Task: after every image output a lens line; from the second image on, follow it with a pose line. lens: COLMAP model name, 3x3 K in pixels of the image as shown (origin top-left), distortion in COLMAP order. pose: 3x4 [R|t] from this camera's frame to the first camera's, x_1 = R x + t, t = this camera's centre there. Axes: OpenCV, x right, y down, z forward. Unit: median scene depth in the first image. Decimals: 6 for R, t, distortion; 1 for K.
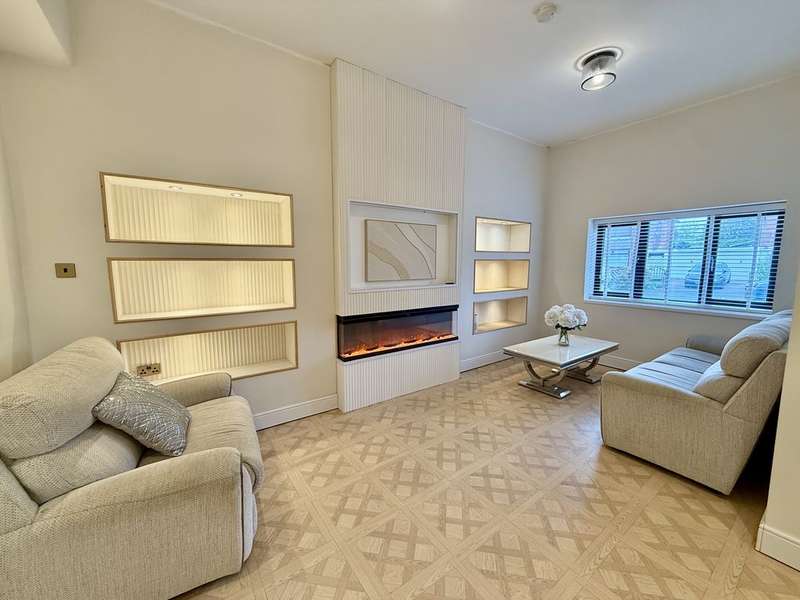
lens RADIAL K [[318.8, 0, 399.4], [0, 318.8, 298.5], [0, 0, 1]] dist [-0.000145, 0.000066]
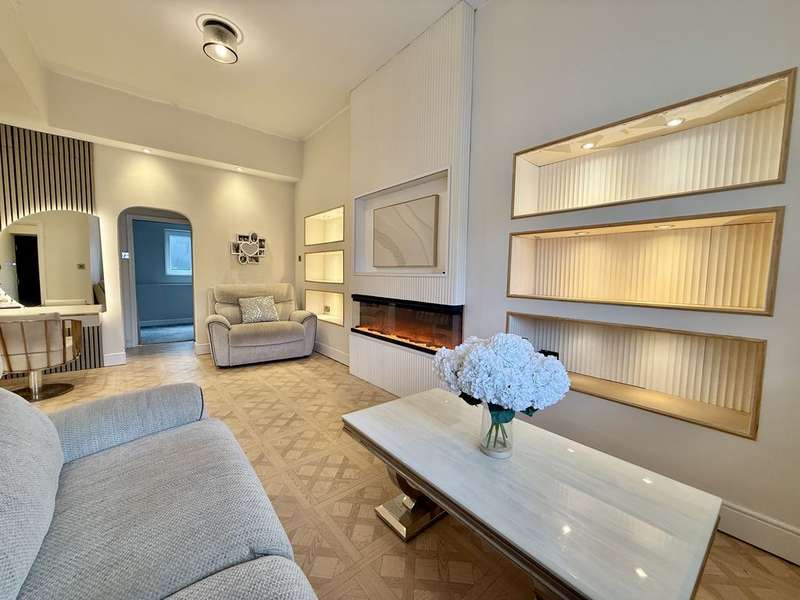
lens RADIAL K [[318.8, 0, 397.8], [0, 318.8, 298.9], [0, 0, 1]] dist [-0.000145, 0.000066]
pose [[0.075454, 0.082494, -0.993731, 1.144989], [-0.129416, 0.988953, 0.072271, -0.038944], [0.988715, 0.123151, 0.085296, 1.155537]]
